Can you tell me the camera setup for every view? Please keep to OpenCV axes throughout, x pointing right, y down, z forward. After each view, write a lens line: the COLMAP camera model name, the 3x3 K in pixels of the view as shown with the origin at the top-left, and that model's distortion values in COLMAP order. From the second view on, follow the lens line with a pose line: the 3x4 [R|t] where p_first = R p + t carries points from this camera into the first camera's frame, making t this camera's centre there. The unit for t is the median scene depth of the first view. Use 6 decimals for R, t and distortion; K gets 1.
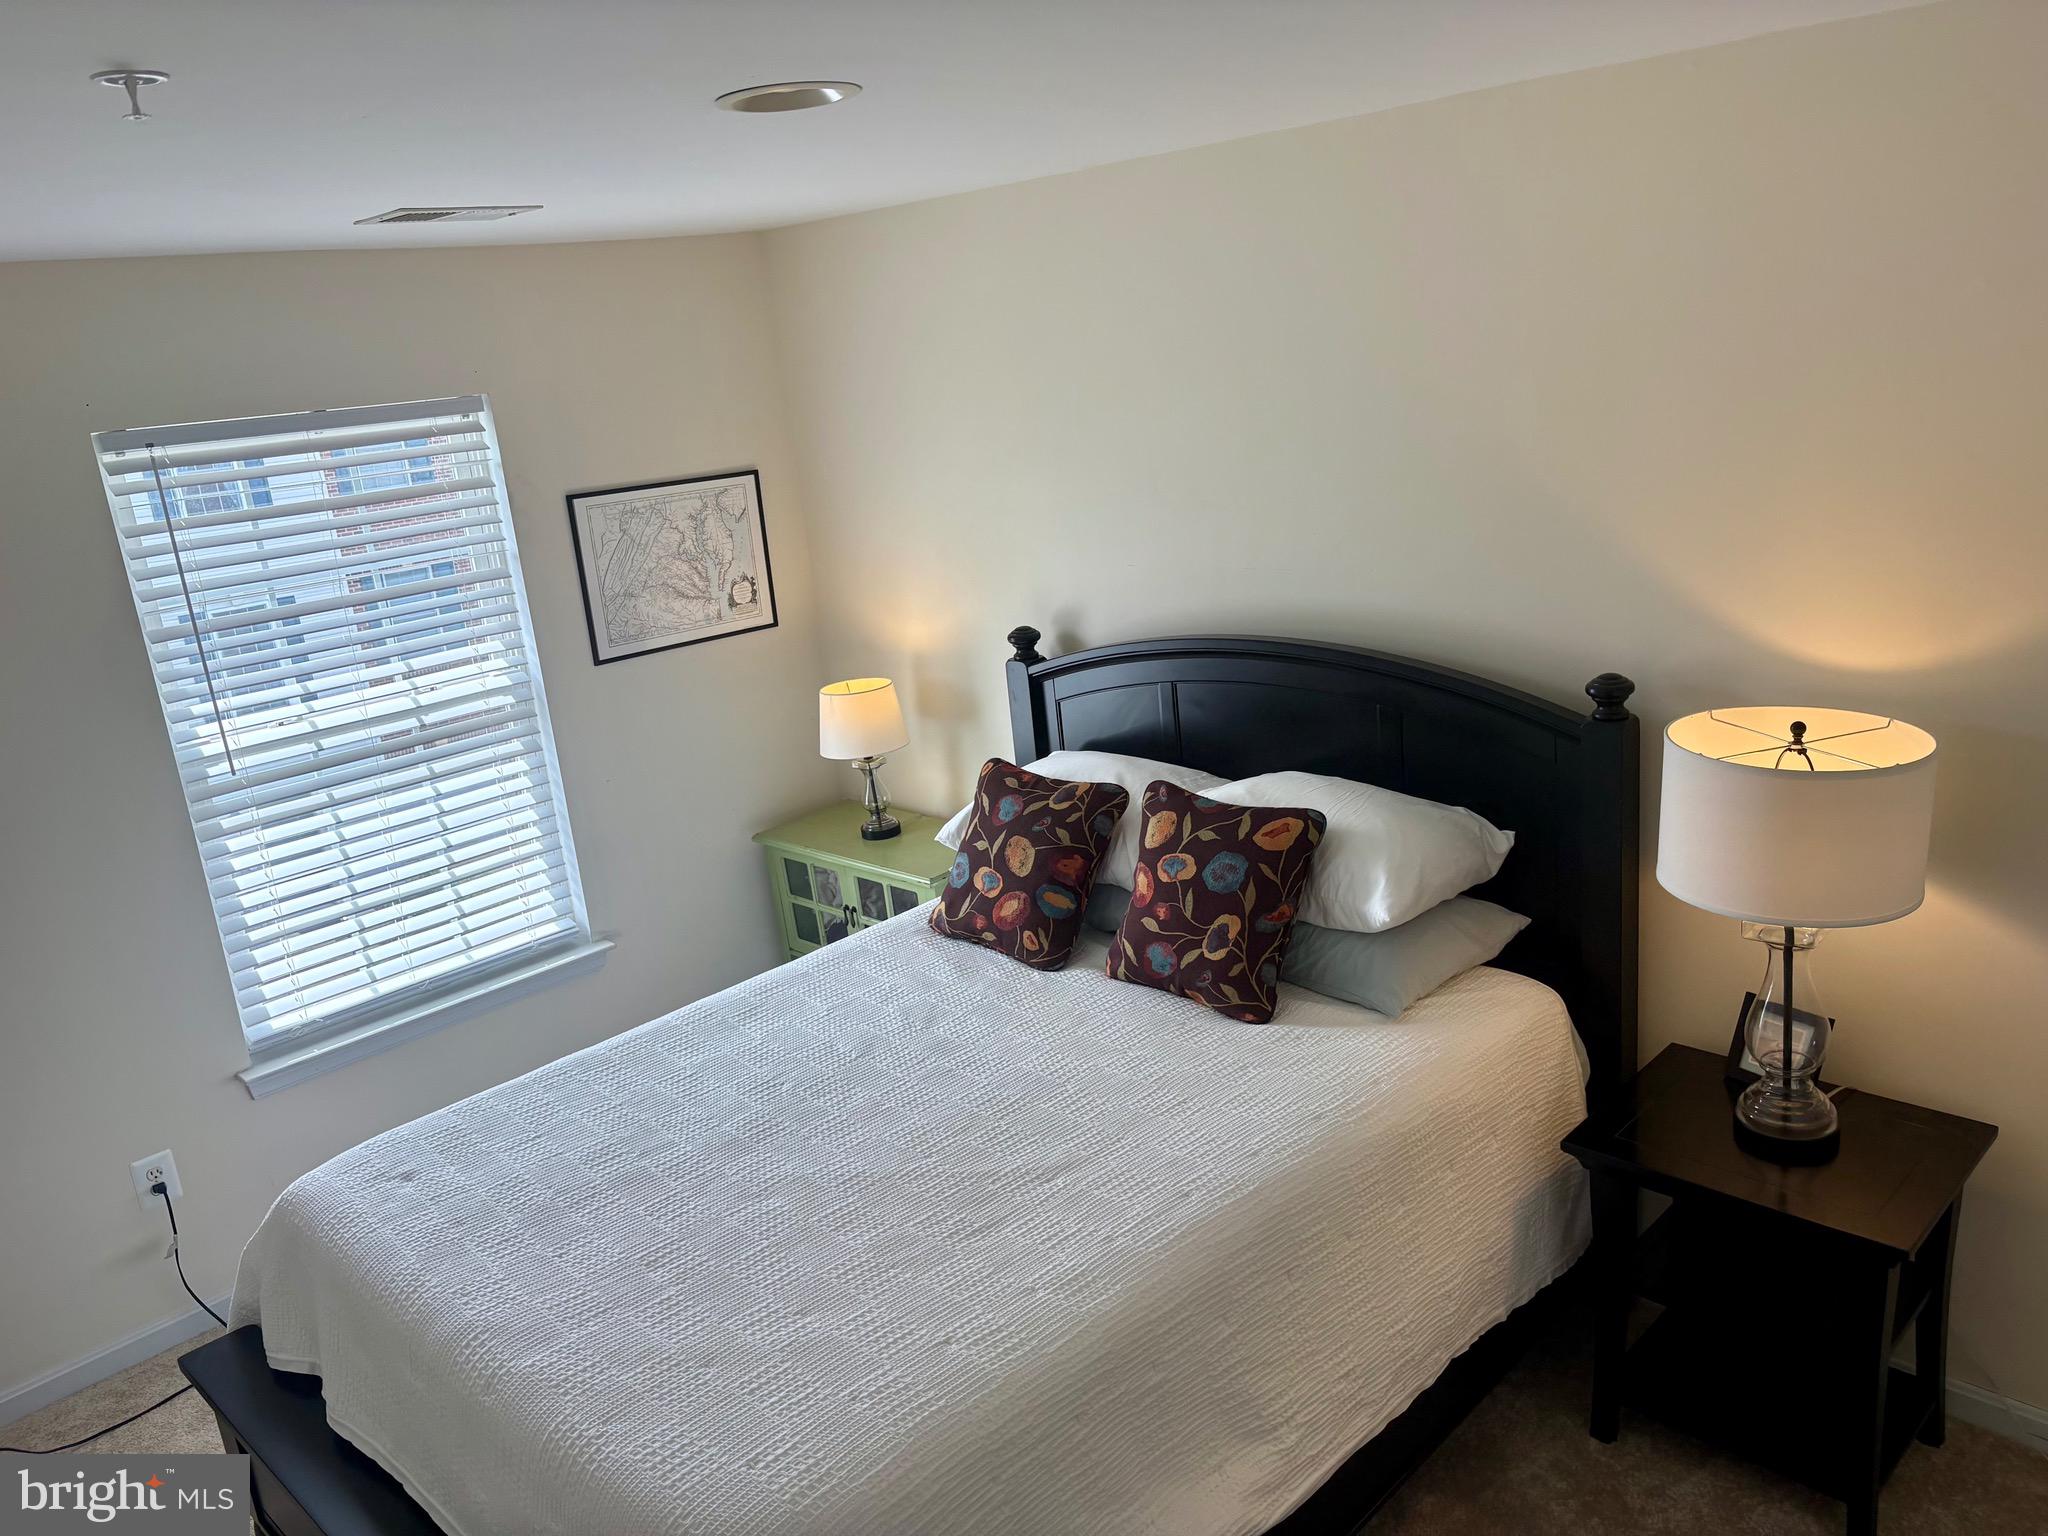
lens RADIAL K [[1547.5, 0, 1014.0], [0, 1547.5, 769.3], [0, 0, 1]] dist [-0.029111, -0.023994]
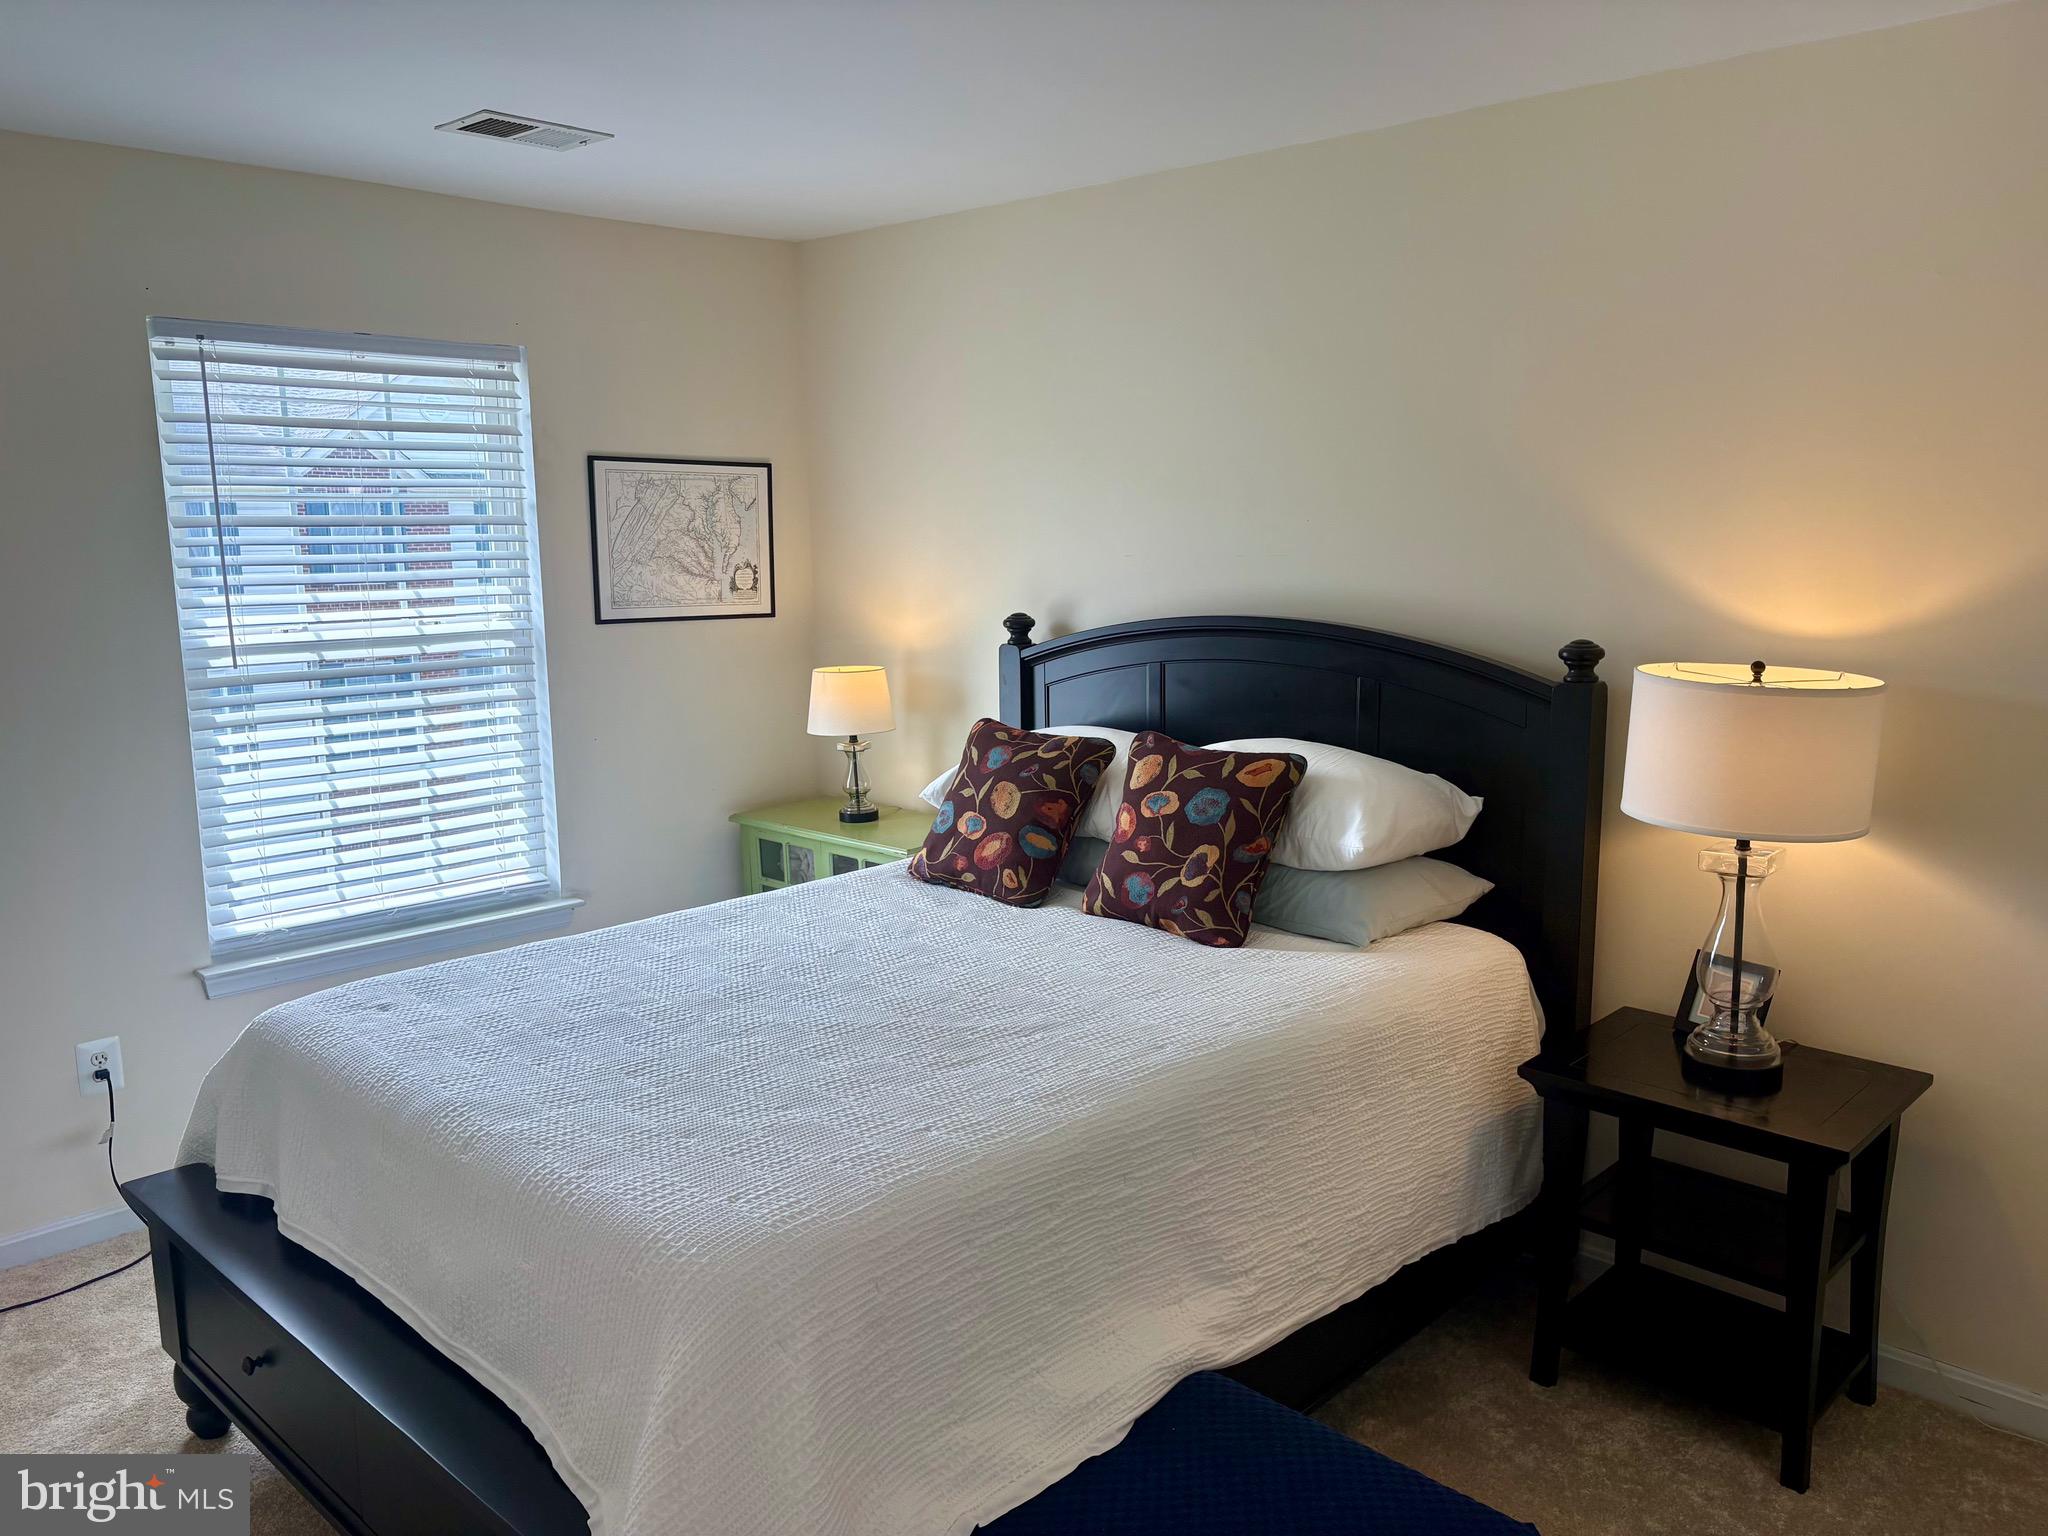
lens RADIAL K [[1547.5, 0, 1029.3], [0, 1547.5, 764.3], [0, 0, 1]] dist [-0.029111, -0.023994]
pose [[0.995546, 0.086355, 0.037829, -0.024498], [-0.082083, 0.991312, -0.102772, 0.158482], [-0.046375, 0.099210, 0.993985, -0.029524]]
